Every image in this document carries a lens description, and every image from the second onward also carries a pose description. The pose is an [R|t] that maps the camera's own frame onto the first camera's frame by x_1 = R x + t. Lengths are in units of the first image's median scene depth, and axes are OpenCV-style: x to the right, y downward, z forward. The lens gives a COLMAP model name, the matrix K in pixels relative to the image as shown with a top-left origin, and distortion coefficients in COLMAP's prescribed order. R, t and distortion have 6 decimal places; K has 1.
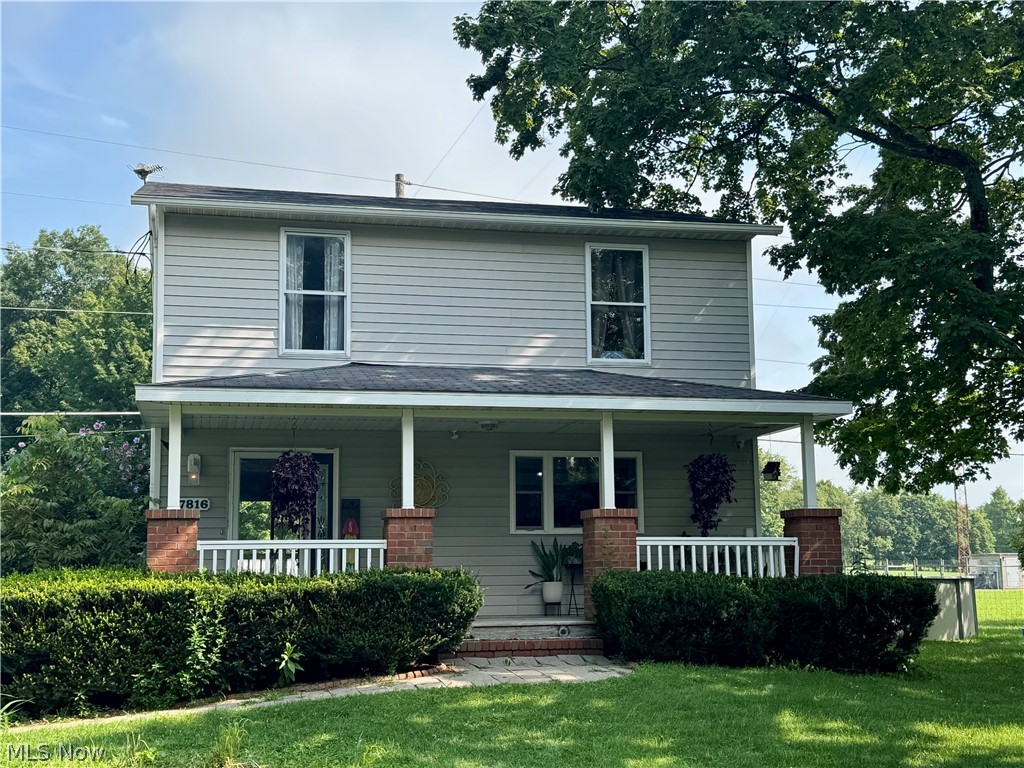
lens RADIAL K [[1375.9, 0, 512.0], [0, 1375.9, 380.6], [0, 0, 1]] dist [0.108550, 0.000000]
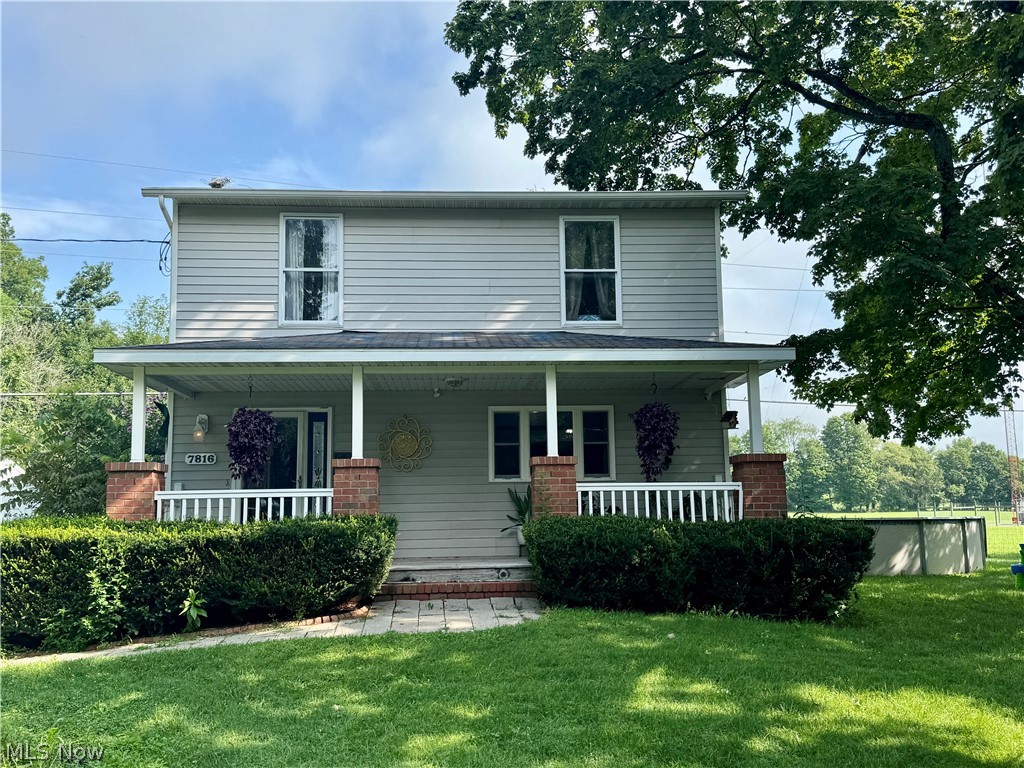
lens RADIAL K [[976.9, 0, 510.9], [0, 976.9, 385.0], [0, 0, 1]] dist [0.060225, 0.000000]
pose [[0.985758, -0.026618, -0.166052, 0.159207], [0.027957, 0.999593, 0.005731, 0.032444], [0.165832, -0.010291, 0.986100, 0.256180]]
